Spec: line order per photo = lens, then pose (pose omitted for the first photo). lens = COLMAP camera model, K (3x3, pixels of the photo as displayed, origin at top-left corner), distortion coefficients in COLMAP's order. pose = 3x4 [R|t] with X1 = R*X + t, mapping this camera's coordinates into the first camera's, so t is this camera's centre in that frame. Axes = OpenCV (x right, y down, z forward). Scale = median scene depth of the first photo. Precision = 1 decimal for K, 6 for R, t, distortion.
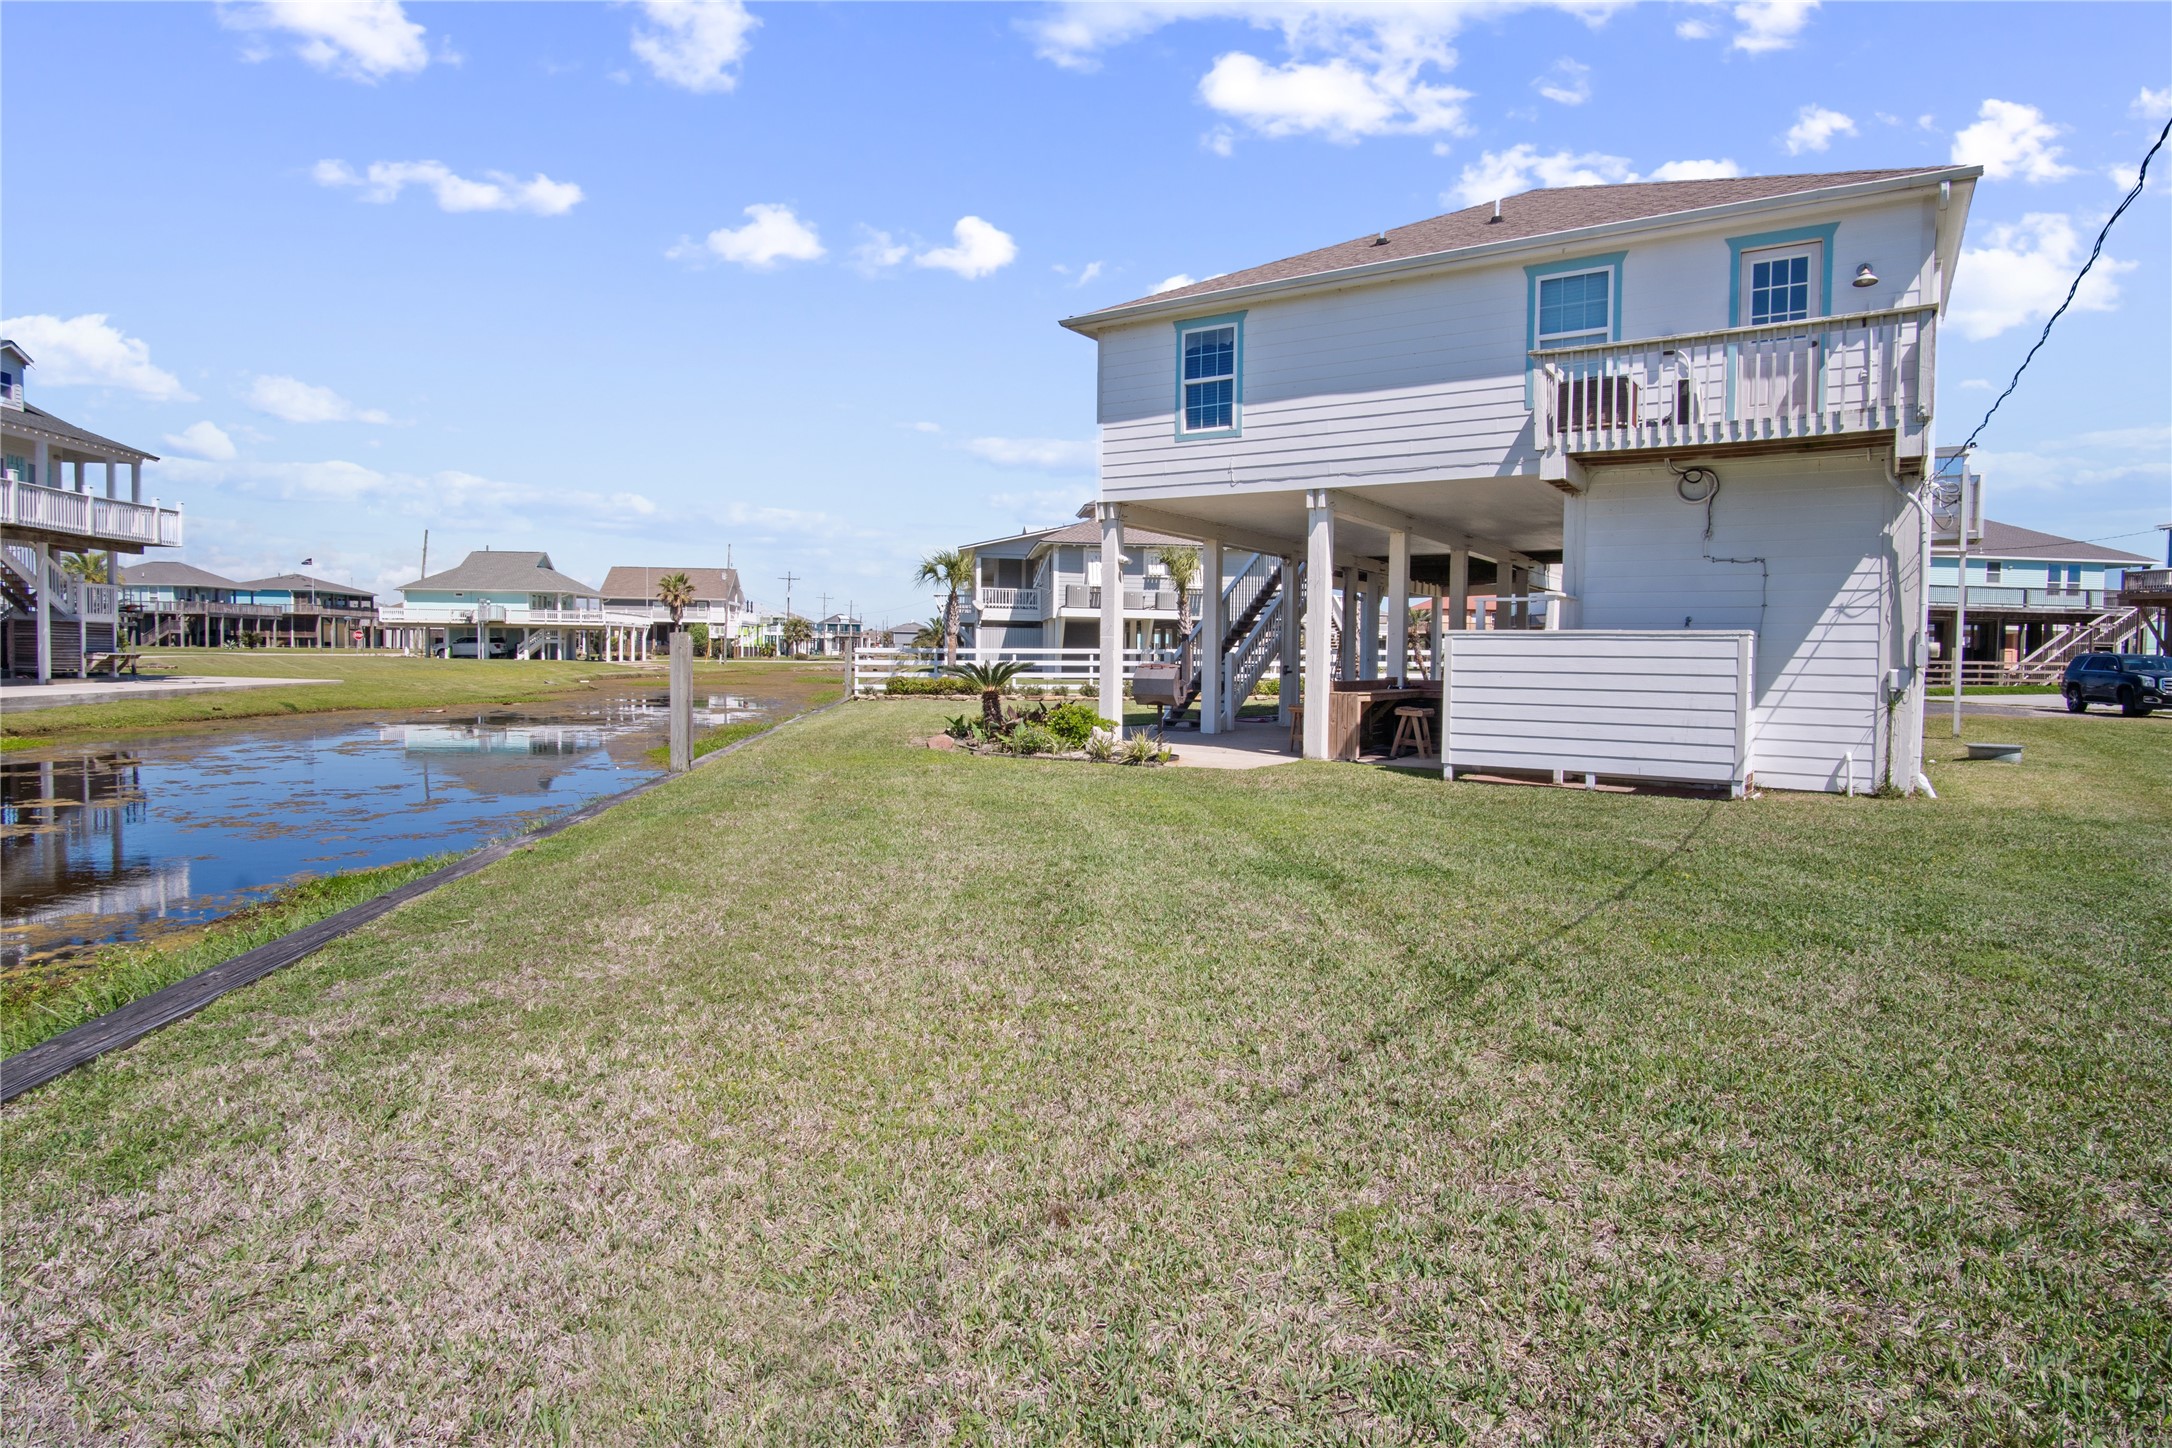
lens RADIAL K [[1184.6, 0, 1077.6], [0, 1184.6, 710.1], [0, 0, 1]] dist [-0.030658, 0.007001]
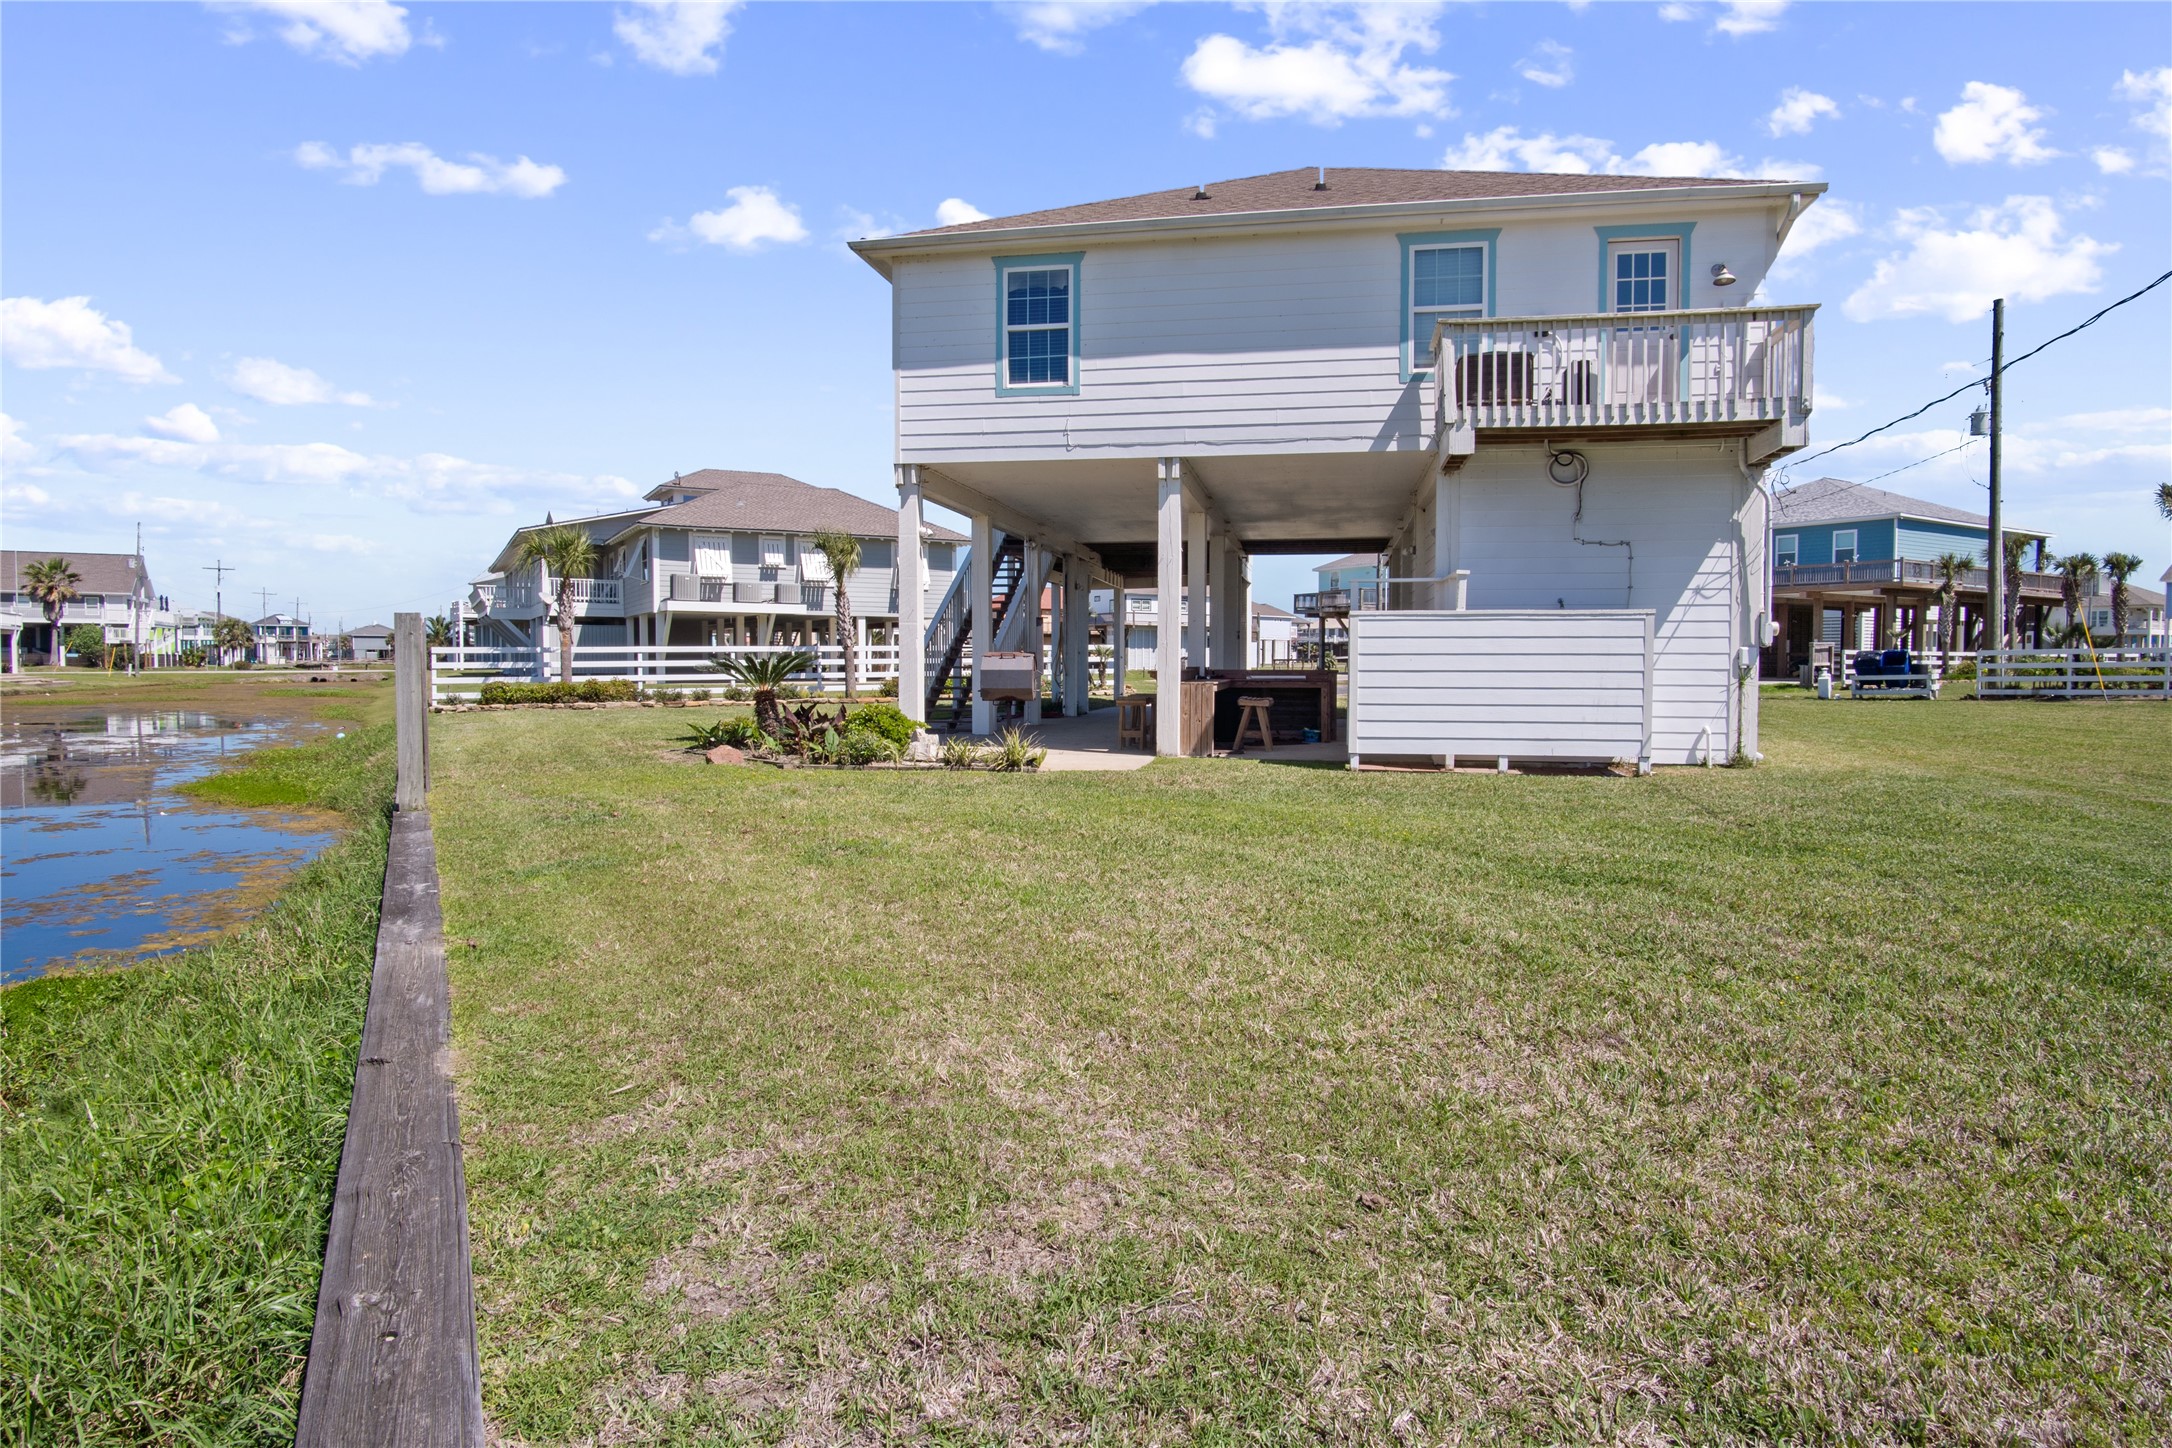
lens RADIAL K [[1226.5, 0, 1061.1], [0, 1226.5, 719.8], [0, 0, 1]] dist [-0.028197, 0.002702]
pose [[0.921538, -0.029723, 0.387149, -0.233733], [0.028787, 0.999552, 0.008219, 0.003438], [-0.387220, 0.003571, 0.921981, 0.162260]]
